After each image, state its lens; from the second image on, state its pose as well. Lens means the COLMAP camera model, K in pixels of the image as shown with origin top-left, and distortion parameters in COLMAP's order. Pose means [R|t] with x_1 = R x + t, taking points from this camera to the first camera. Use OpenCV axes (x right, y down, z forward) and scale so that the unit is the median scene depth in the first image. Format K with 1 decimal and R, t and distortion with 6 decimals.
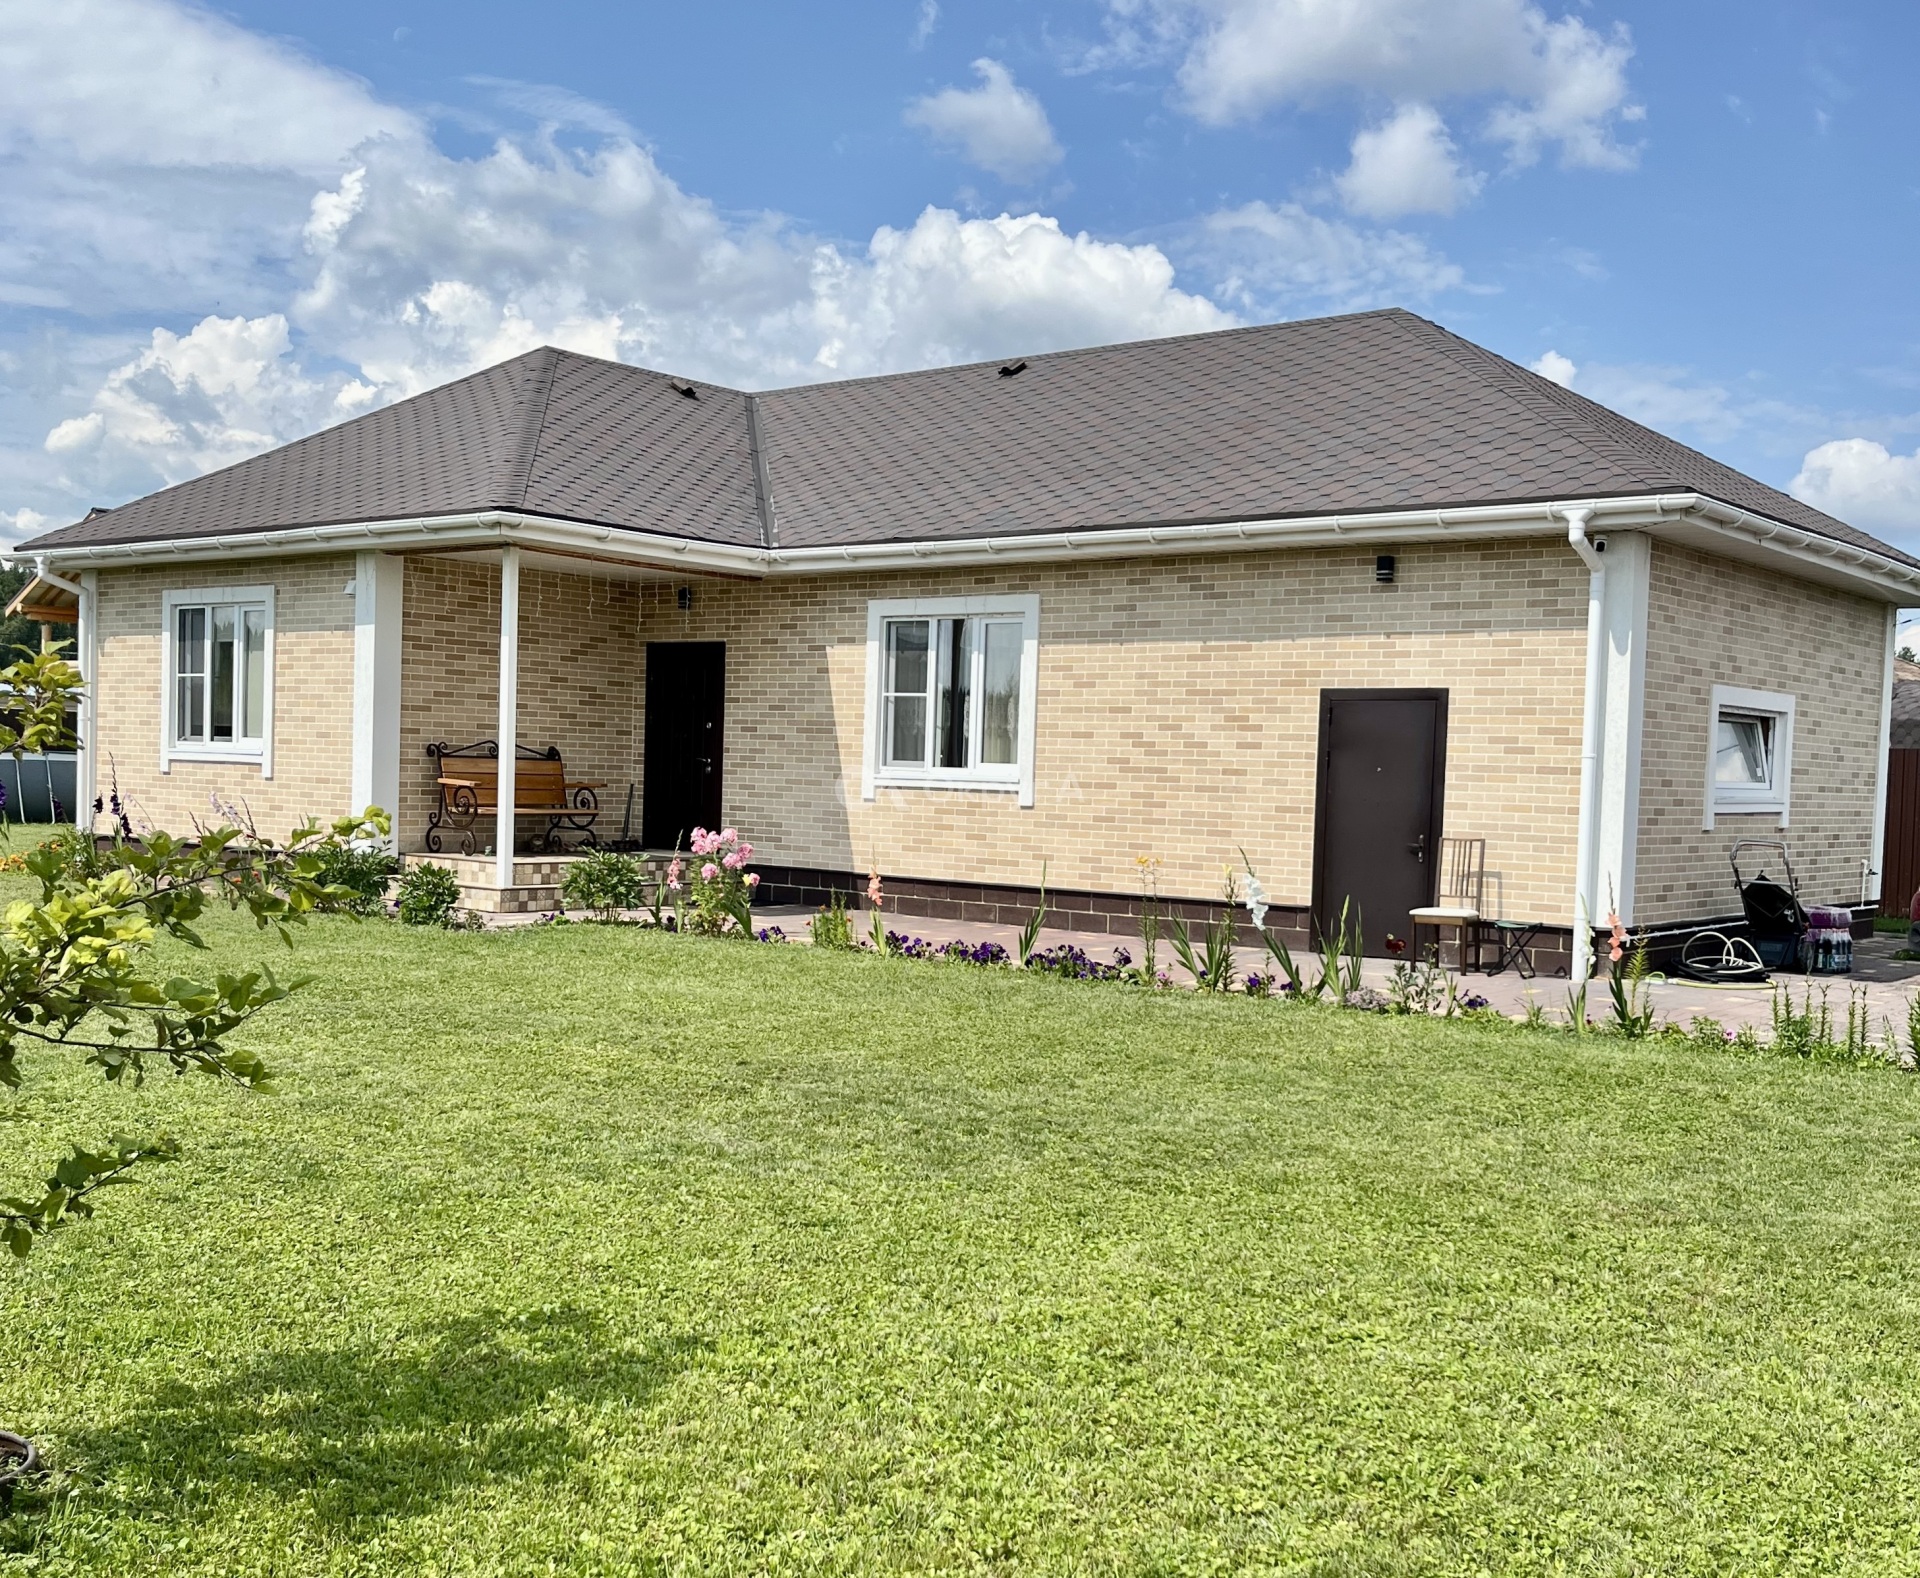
lens RADIAL K [[2047.0, 0, 958.9], [0, 2047.0, 792.2], [0, 0, 1]] dist [0.000436, 0.000000]
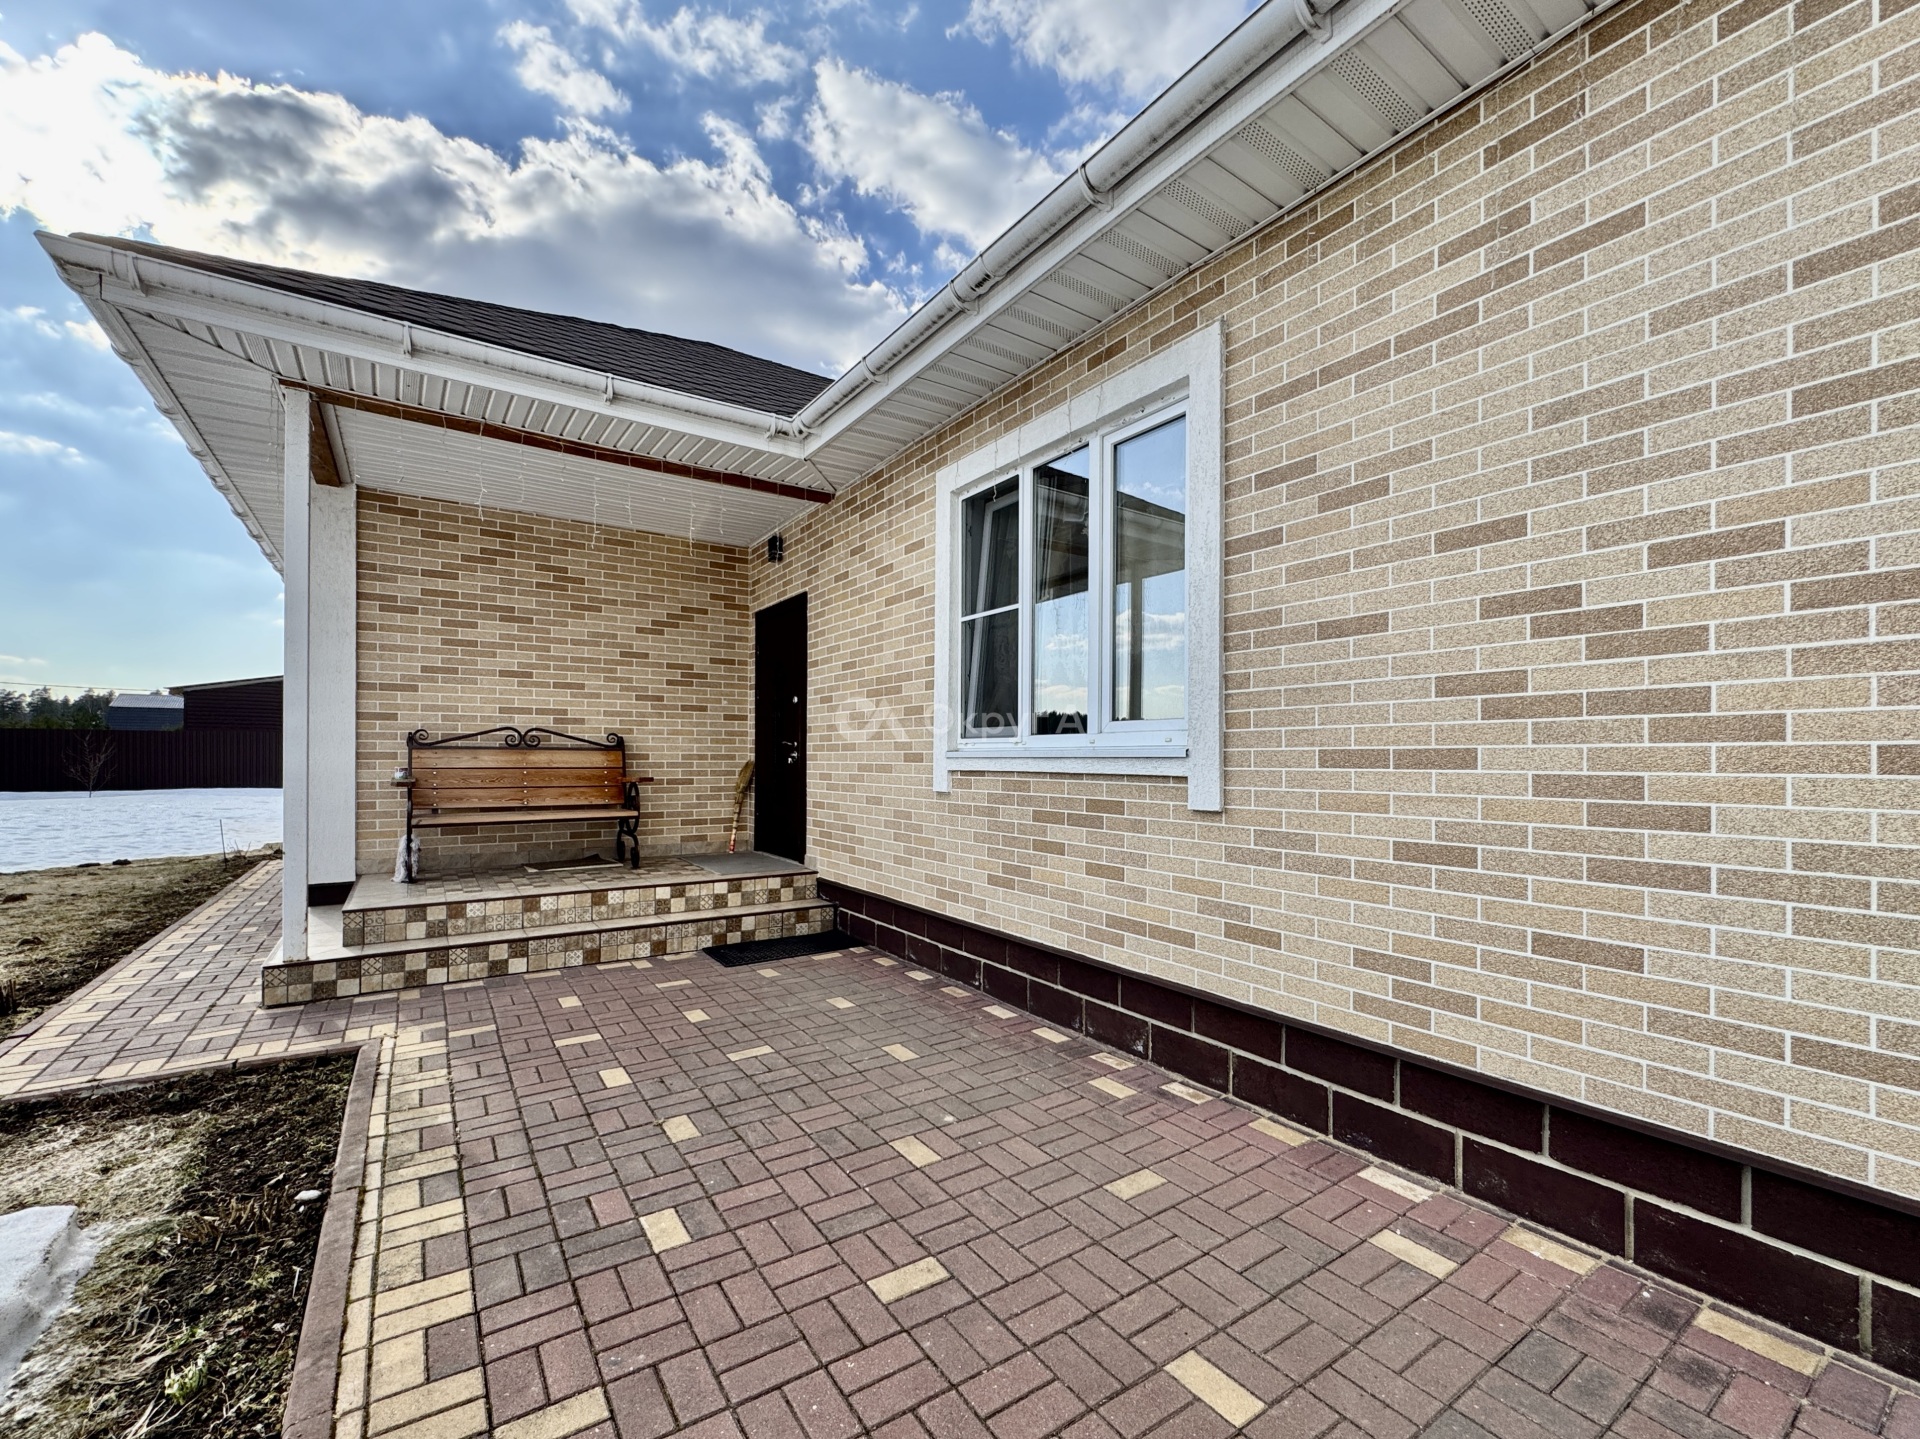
lens RADIAL K [[786.7, 0, 964.0], [0, 786.7, 749.5], [0, 0, 1]] dist [-0.006144, 0.001286]
pose [[0.955377, -0.033591, -0.293473, 0.030987], [0.025464, 0.999180, -0.031471, -0.002348], [0.294290, 0.022594, 0.955449, 0.774869]]
